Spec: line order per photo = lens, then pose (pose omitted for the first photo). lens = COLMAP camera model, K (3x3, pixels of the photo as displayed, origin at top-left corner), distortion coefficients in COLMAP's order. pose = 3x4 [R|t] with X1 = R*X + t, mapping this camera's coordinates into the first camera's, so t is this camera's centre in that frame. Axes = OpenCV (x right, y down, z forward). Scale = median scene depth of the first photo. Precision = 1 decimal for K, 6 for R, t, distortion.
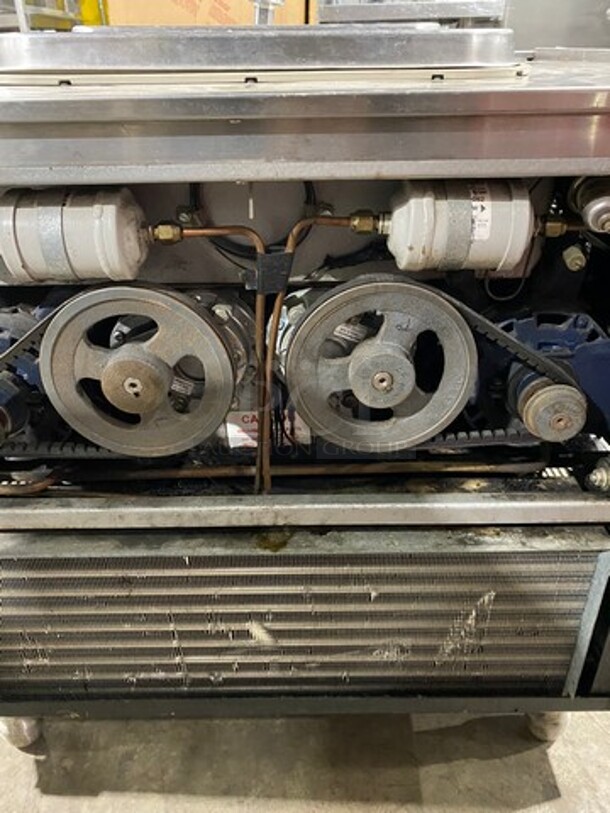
lens RADIAL K [[618.5, 0, 313.3], [0, 618.5, 398.8], [0, 0, 1]] dist [0.033731, -0.040685]
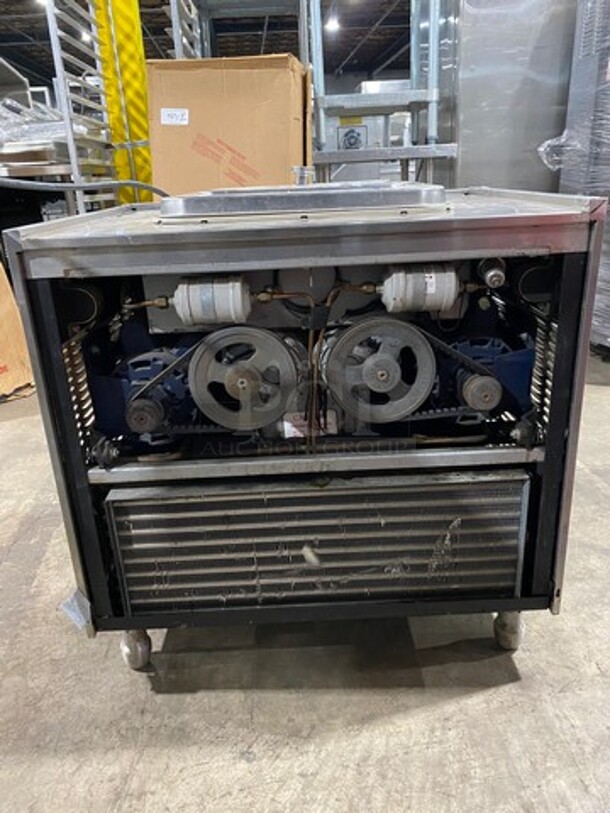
lens RADIAL K [[618.5, 0, 303.8], [0, 618.5, 414.0], [0, 0, 1]] dist [0.033731, -0.040685]
pose [[0.999364, -0.035419, 0.004068, -0.109883], [0.035637, 0.989118, -0.142740, 0.286408], [0.001032, 0.142794, 0.989752, -0.646980]]
